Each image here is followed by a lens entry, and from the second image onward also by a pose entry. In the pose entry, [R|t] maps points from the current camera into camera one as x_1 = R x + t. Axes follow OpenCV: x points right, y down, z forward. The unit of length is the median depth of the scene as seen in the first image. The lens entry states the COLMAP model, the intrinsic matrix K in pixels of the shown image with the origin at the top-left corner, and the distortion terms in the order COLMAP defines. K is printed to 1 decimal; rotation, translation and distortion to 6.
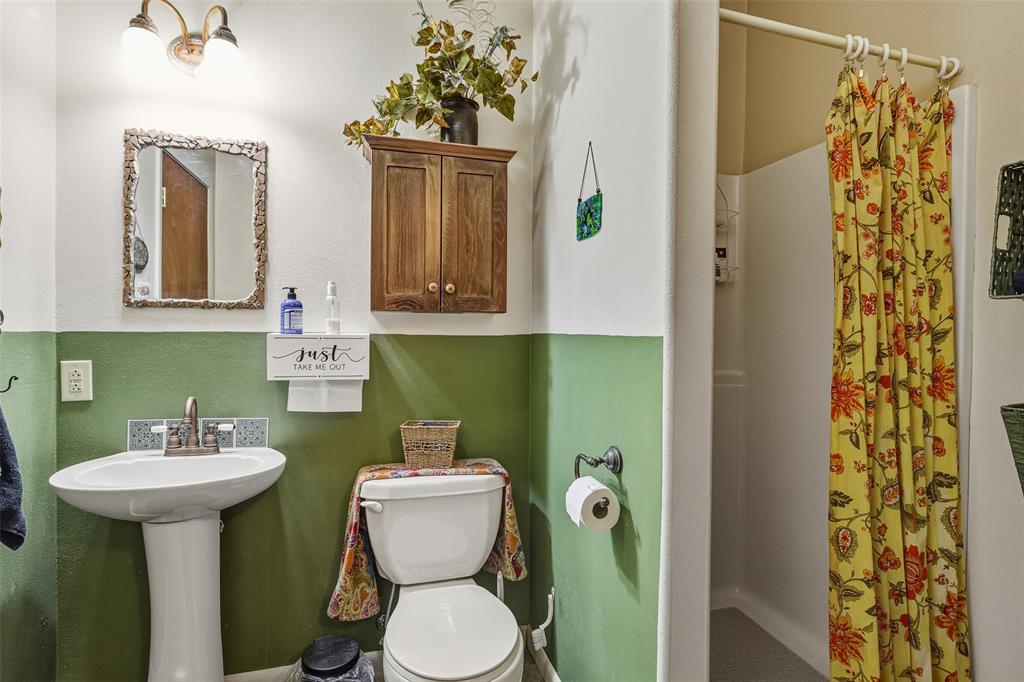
lens RADIAL K [[528.1, 0, 512.1], [0, 528.1, 337.7], [0, 0, 1]] dist [-0.000935, 0.000336]
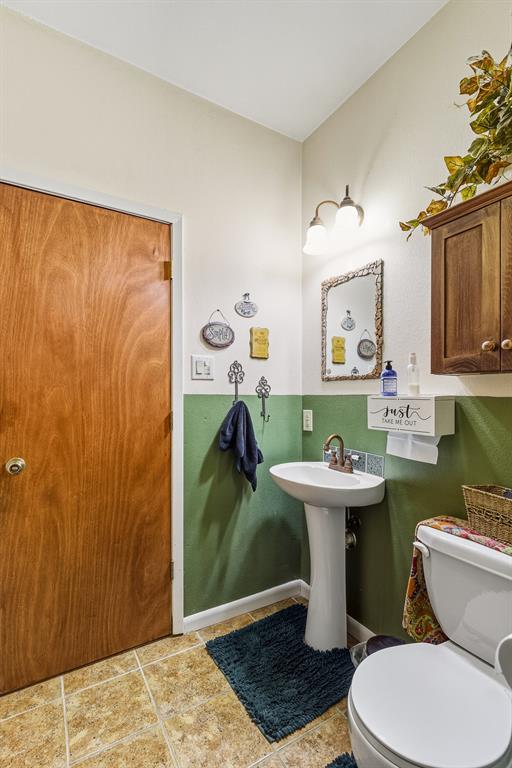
lens RADIAL K [[352.2, 0, 255.4], [0, 352.2, 395.8], [0, 0, 1]] dist [0.002839, 0.000137]
pose [[0.266273, -0.001923, -0.963896, 0.352662], [-0.001468, 0.999996, -0.002401, -0.004603], [0.963897, 0.002054, 0.266269, 0.441015]]
